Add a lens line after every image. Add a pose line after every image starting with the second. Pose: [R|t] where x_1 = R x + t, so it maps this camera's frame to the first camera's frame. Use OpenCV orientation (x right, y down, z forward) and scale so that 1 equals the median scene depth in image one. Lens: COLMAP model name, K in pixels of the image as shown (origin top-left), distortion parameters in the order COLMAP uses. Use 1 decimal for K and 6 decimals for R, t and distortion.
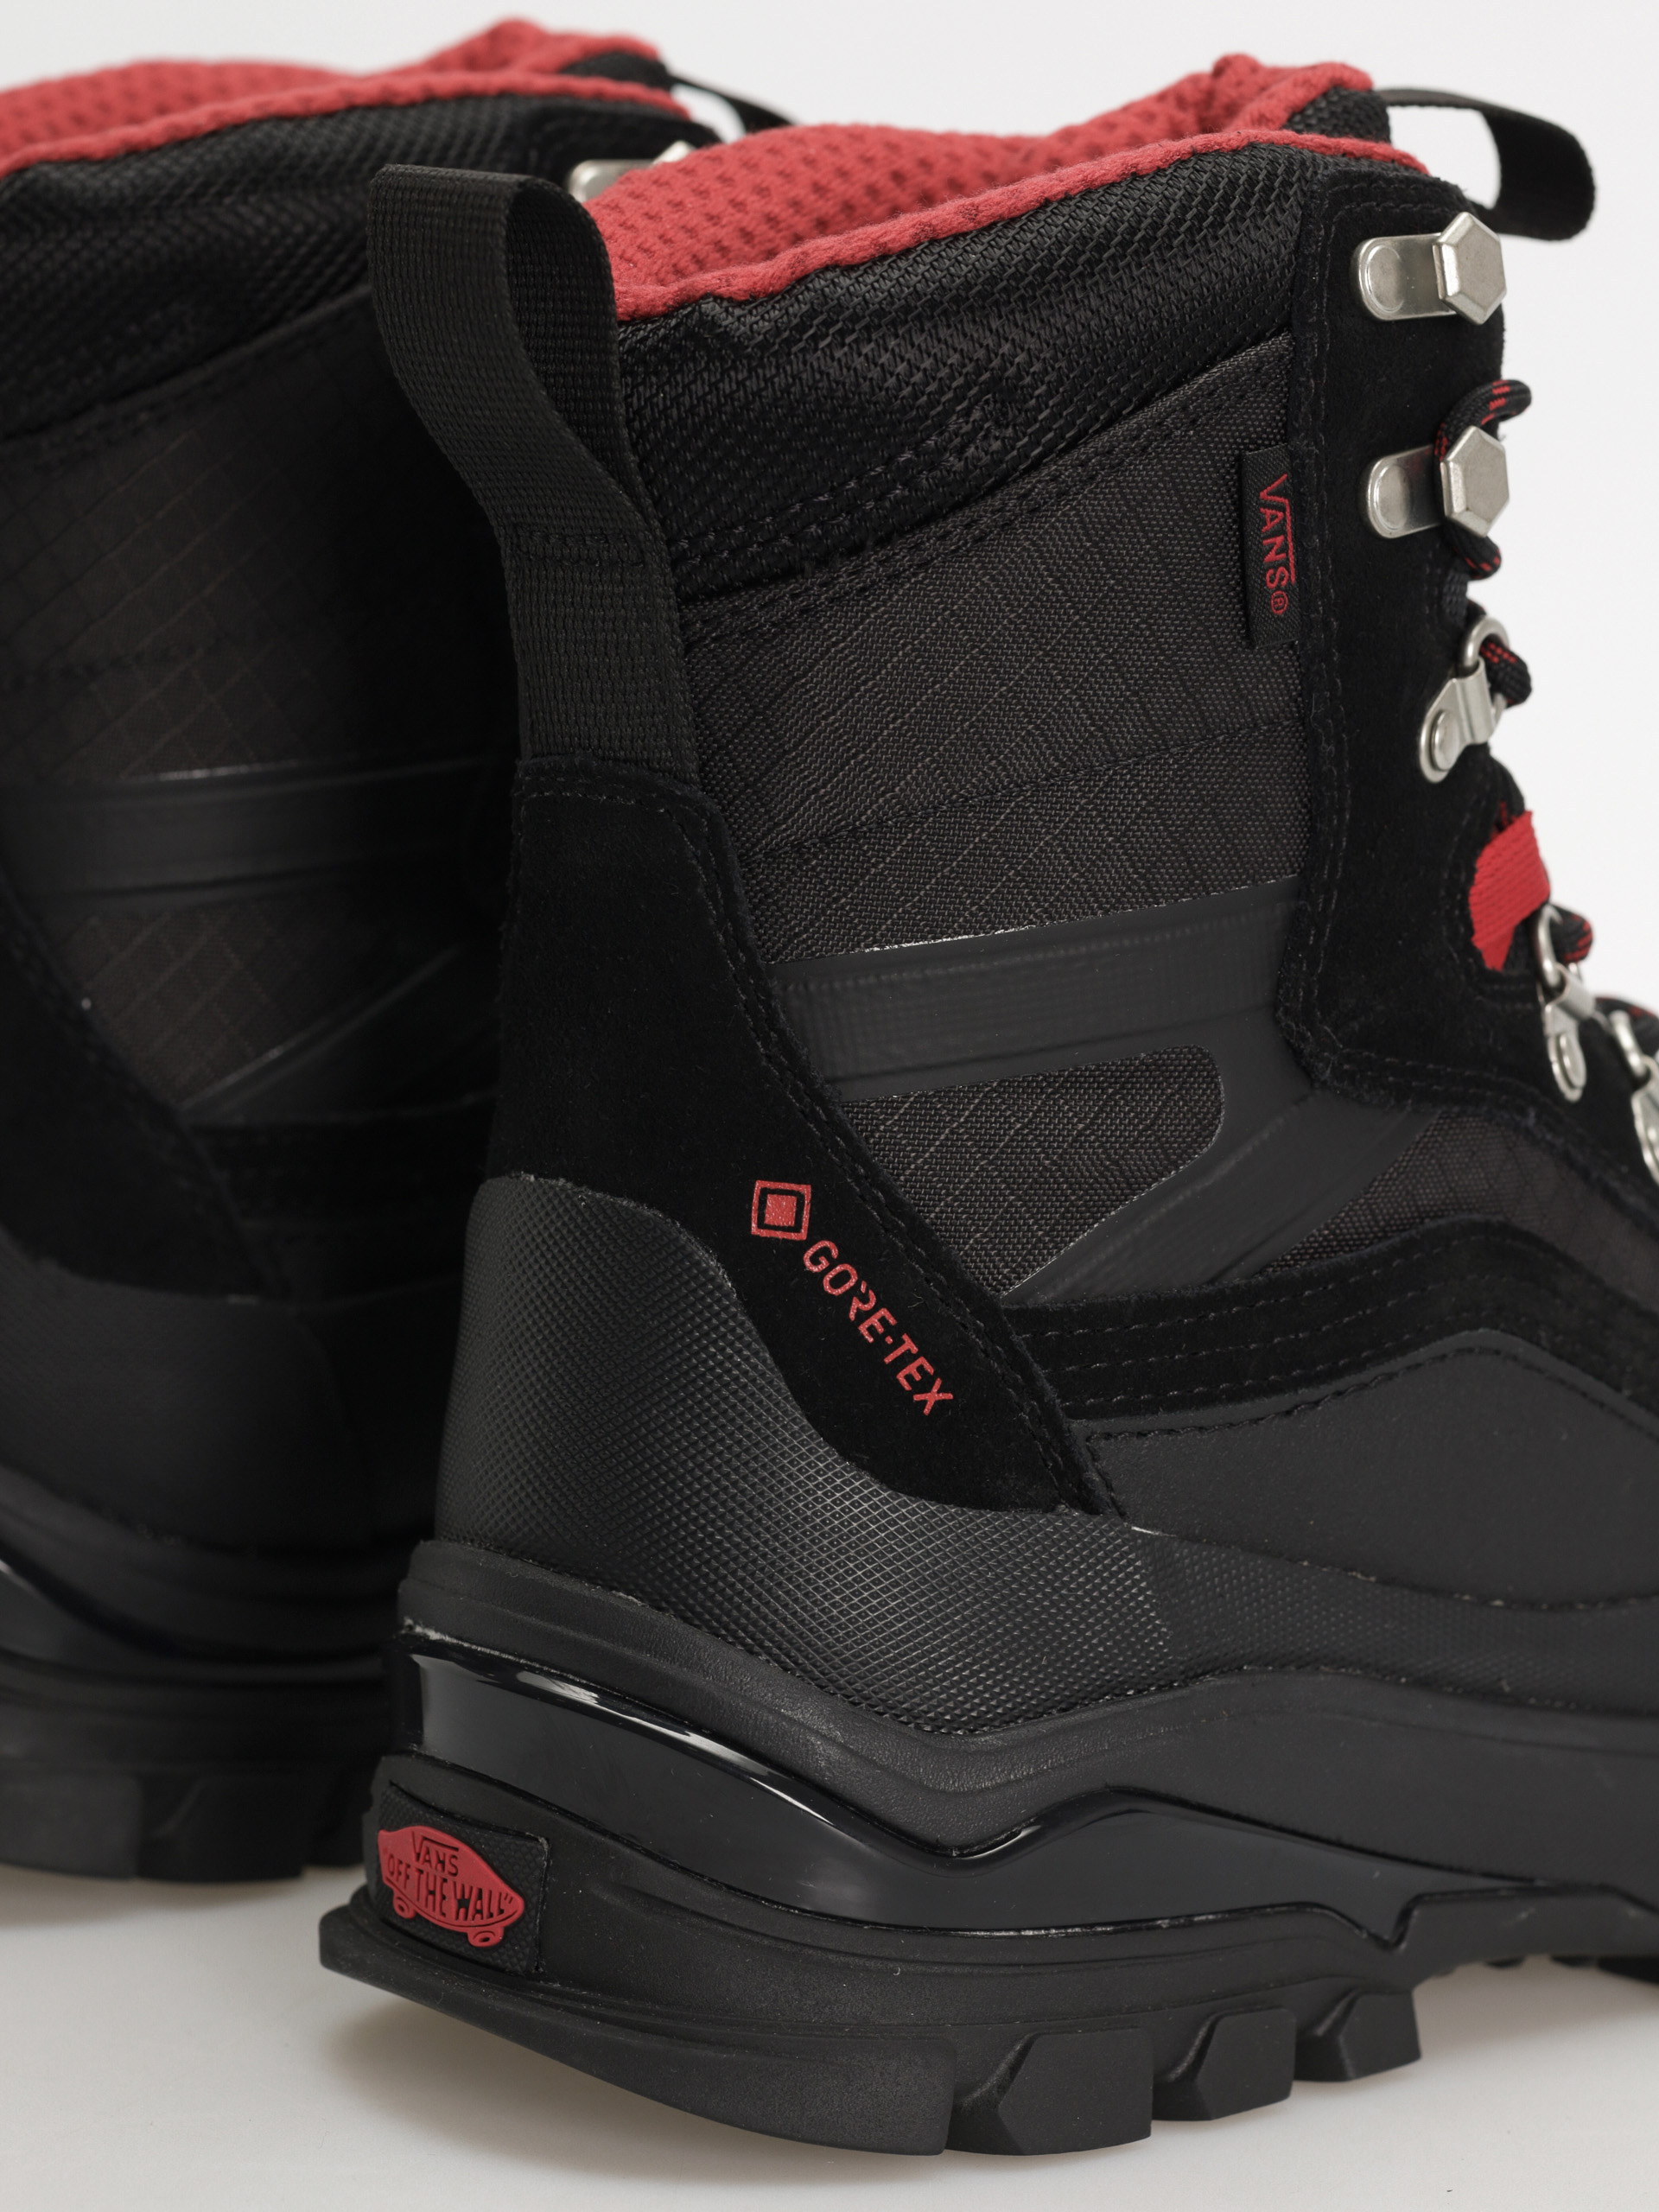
lens RADIAL K [[6093.7, 0, 829.5], [0, 6093.7, 1106.0], [0, 0, 1]] dist [-0.027048, 0.003527]
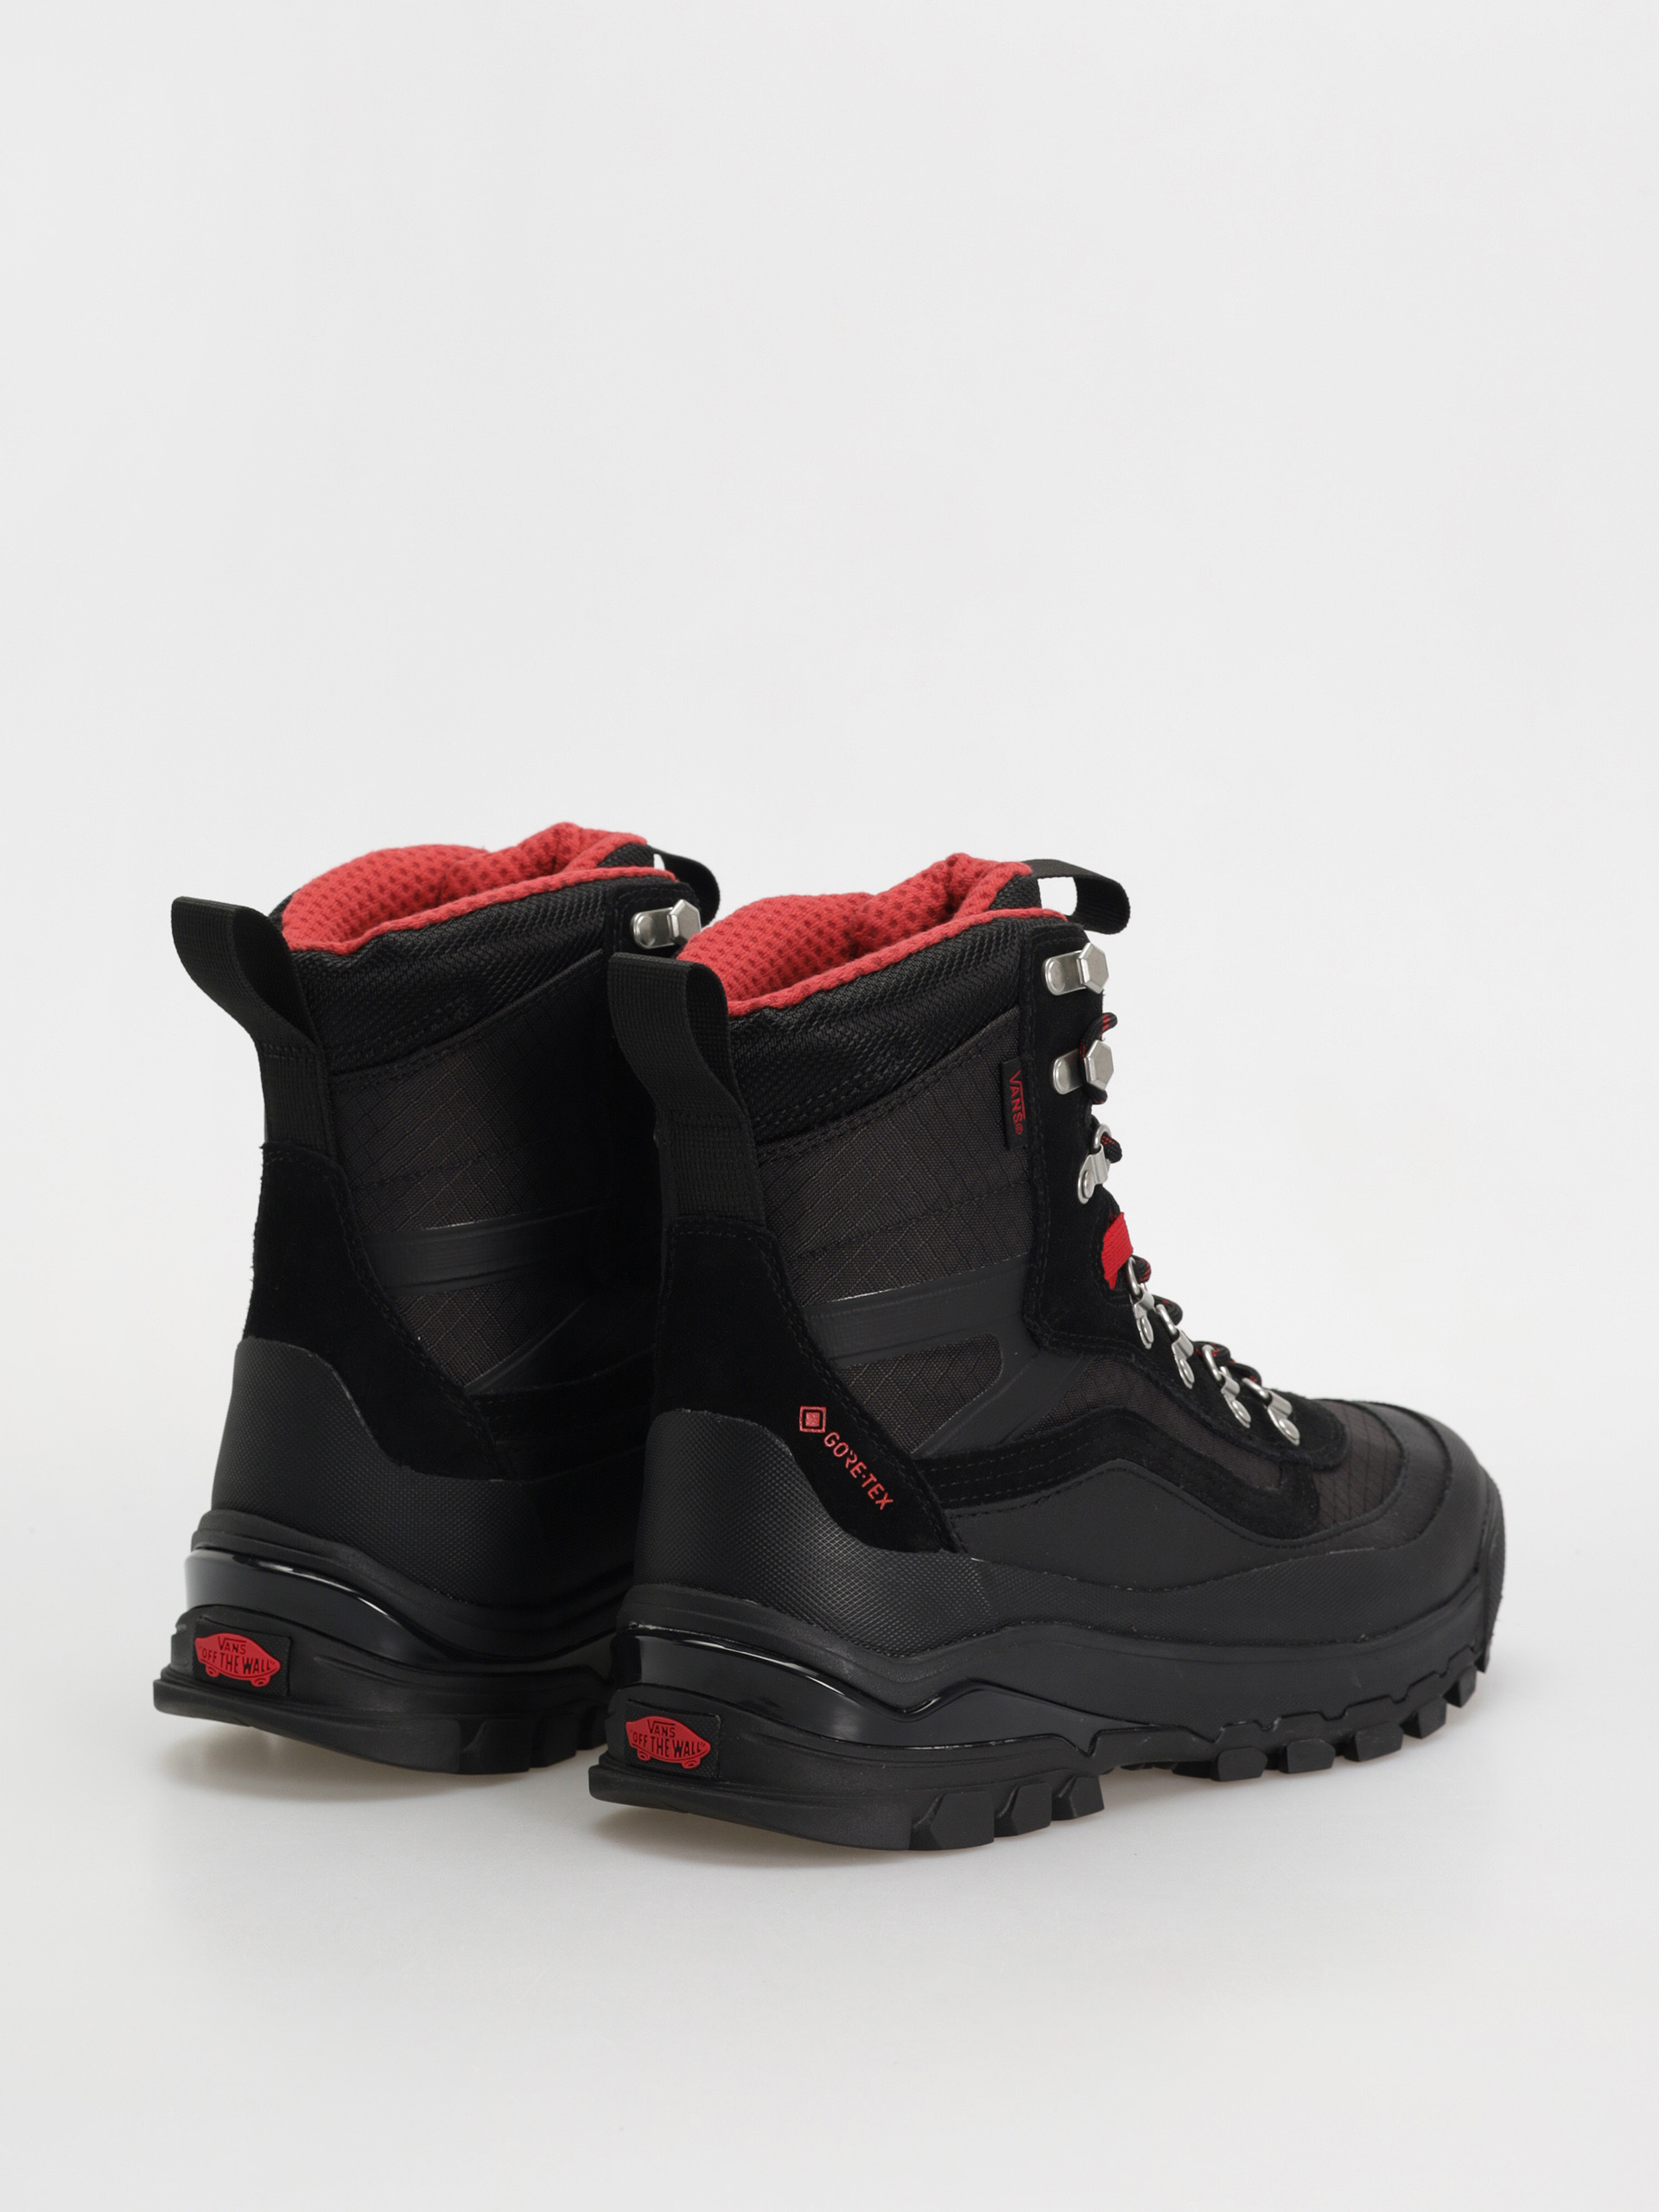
lens RADIAL K [[5315.8, 0, 829.5], [0, 5315.8, 1106.0], [0, 0, 1]] dist [0.024260, 0.128581]
pose [[0.991269, -0.045877, 0.123615, -0.225555], [0.051289, 0.997844, -0.040954, -0.016139], [-0.121470, 0.046937, 0.991485, -0.868257]]
